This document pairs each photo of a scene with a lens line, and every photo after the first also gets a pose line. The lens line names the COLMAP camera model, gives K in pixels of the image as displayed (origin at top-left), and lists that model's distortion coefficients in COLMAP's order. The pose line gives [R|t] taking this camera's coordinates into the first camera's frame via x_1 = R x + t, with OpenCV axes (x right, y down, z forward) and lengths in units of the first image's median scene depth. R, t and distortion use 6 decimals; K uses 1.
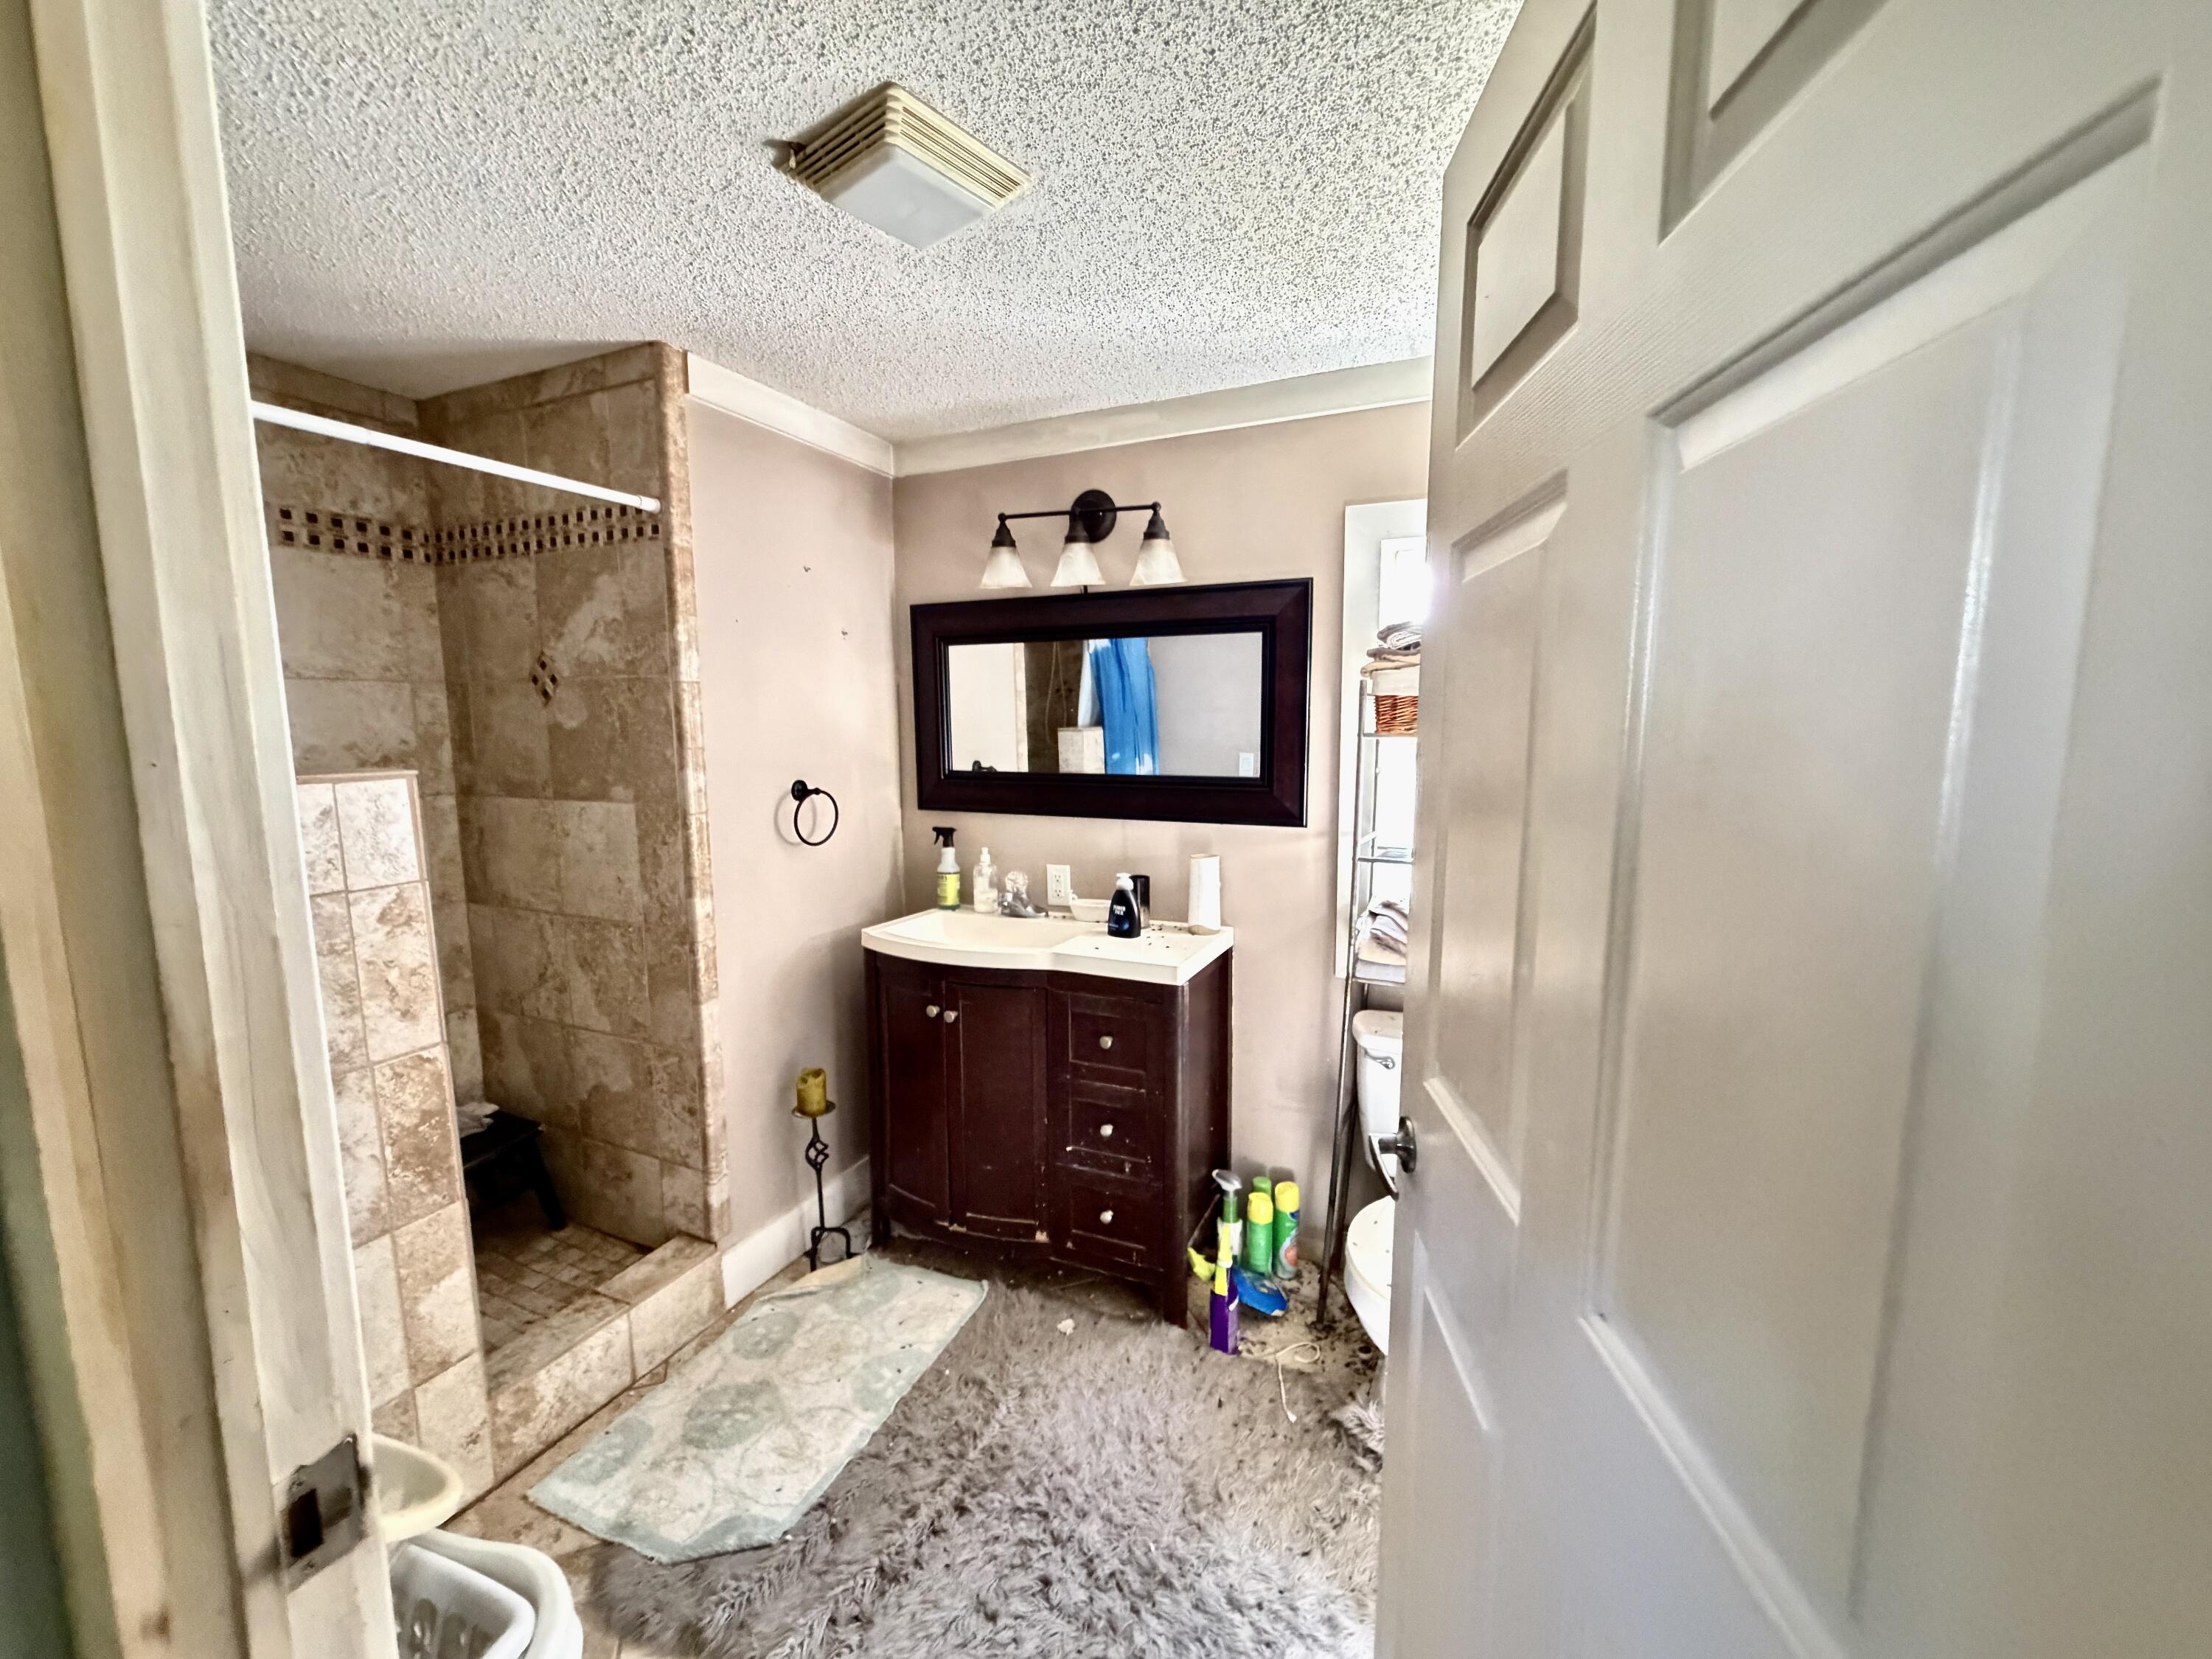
lens RADIAL K [[880.1, 0, 1109.6], [0, 880.1, 831.0], [0, 0, 1]] dist [0.000214, 0.000759]
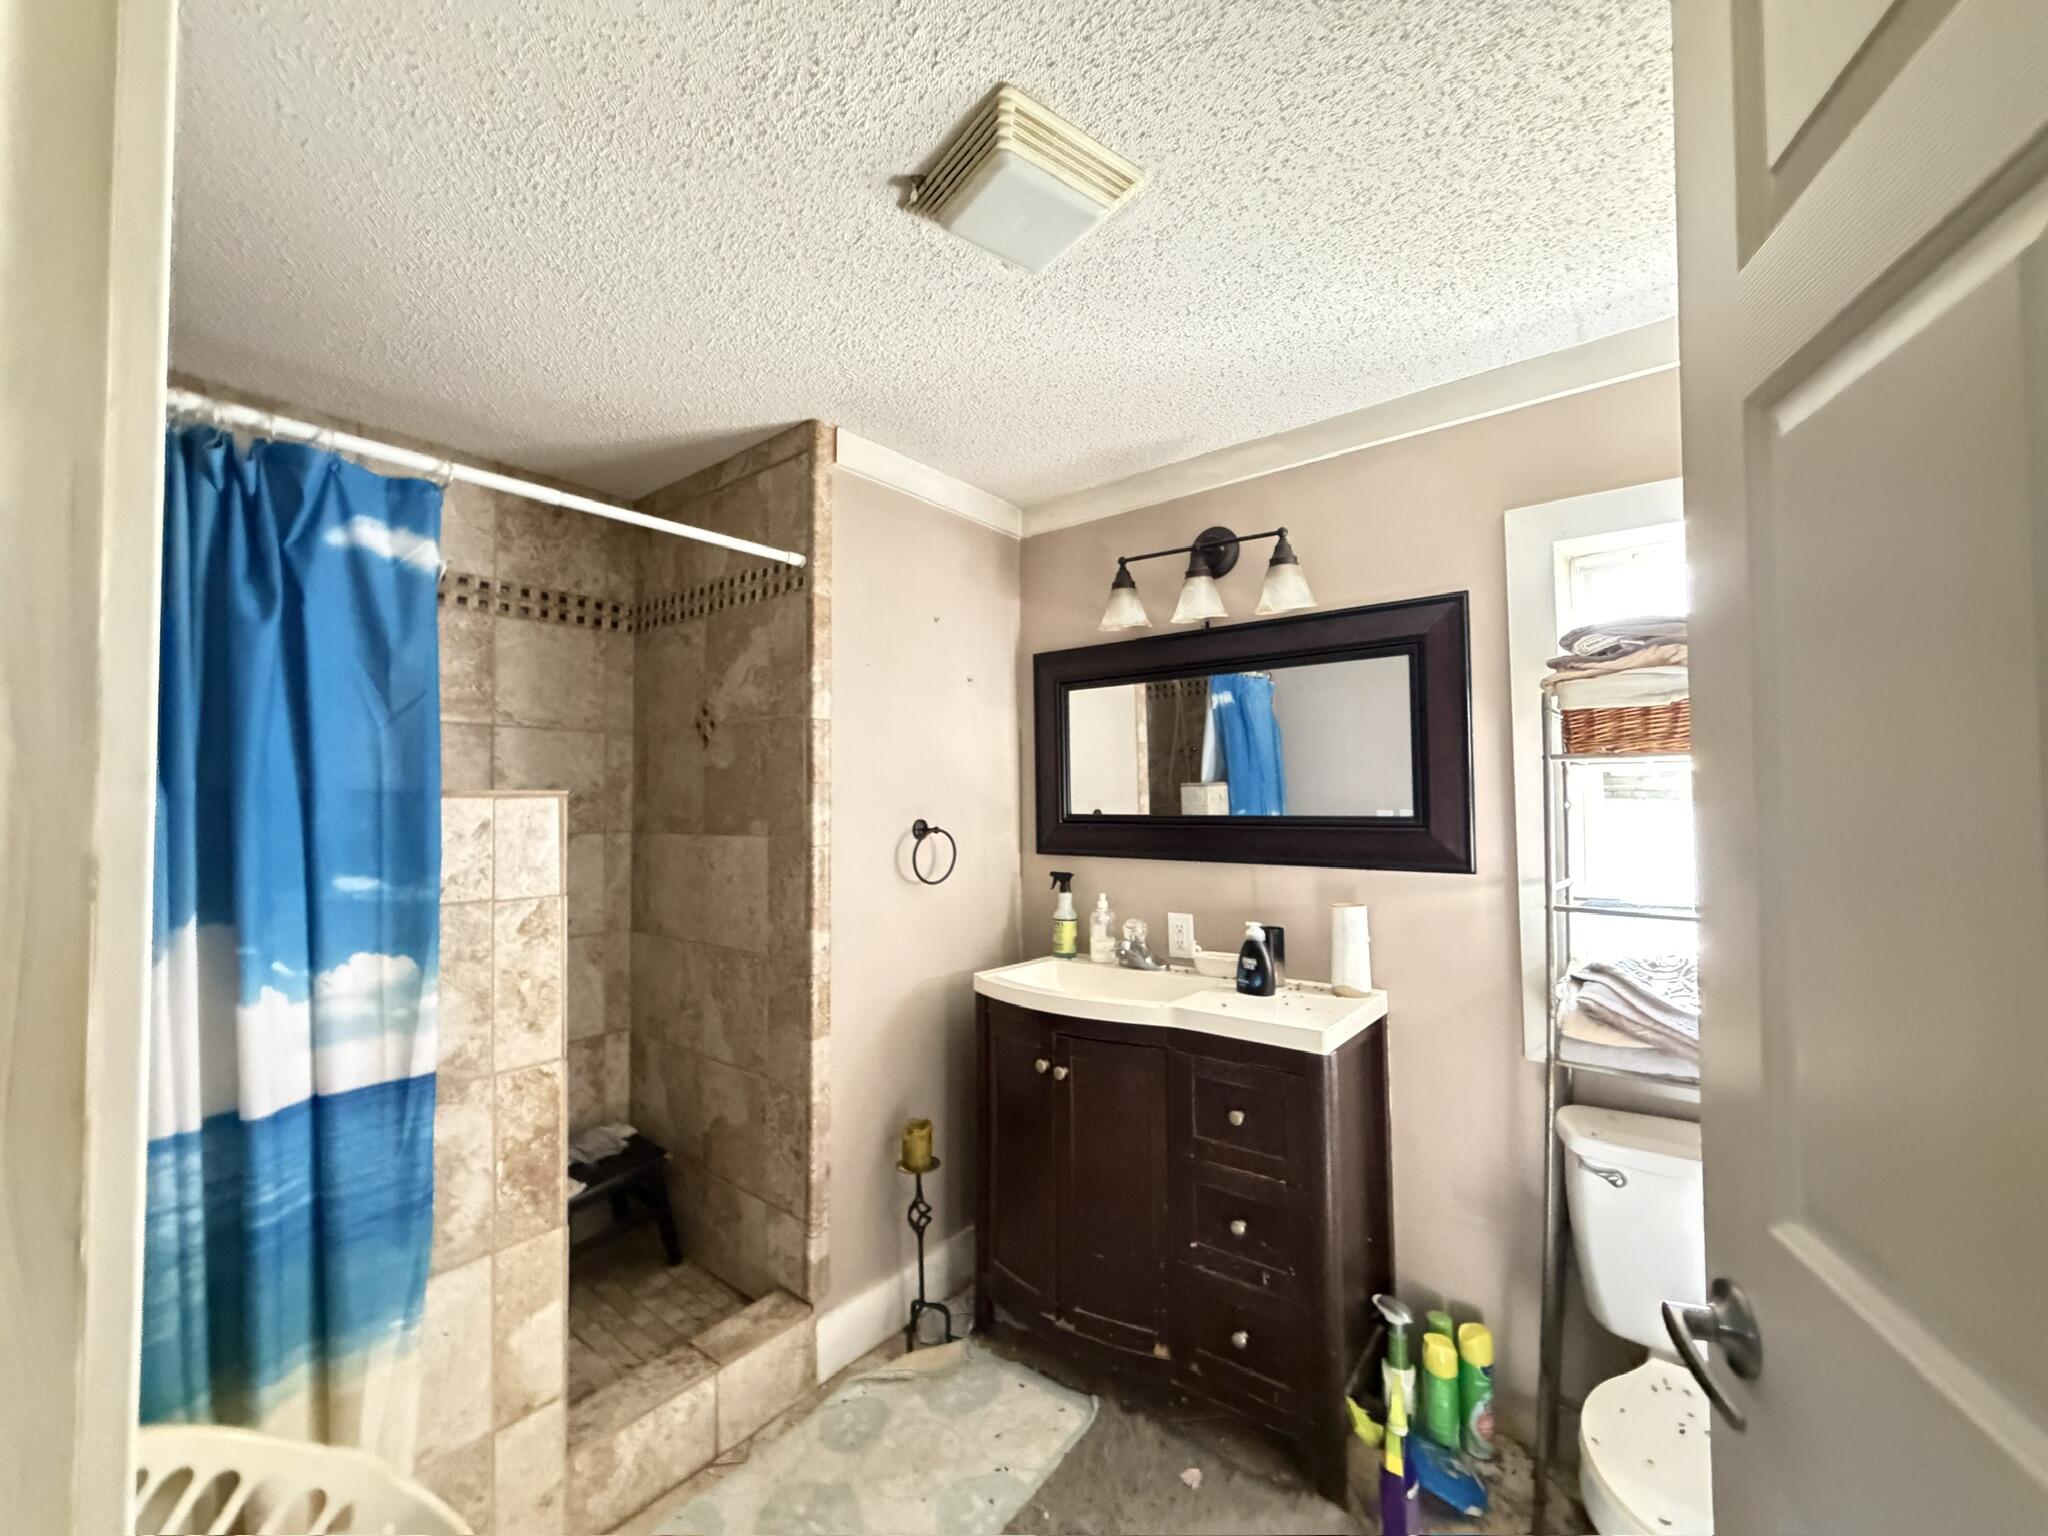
lens RADIAL K [[814.8, 0, 1026.2], [0, 814.8, 774.5], [0, 0, 1]] dist [0.000214, 0.000759]
pose [[0.969297, -0.013305, -0.245532, -0.003357], [-0.025303, 0.987837, -0.153421, 0.036885], [0.244586, 0.154923, 0.957171, 0.138110]]
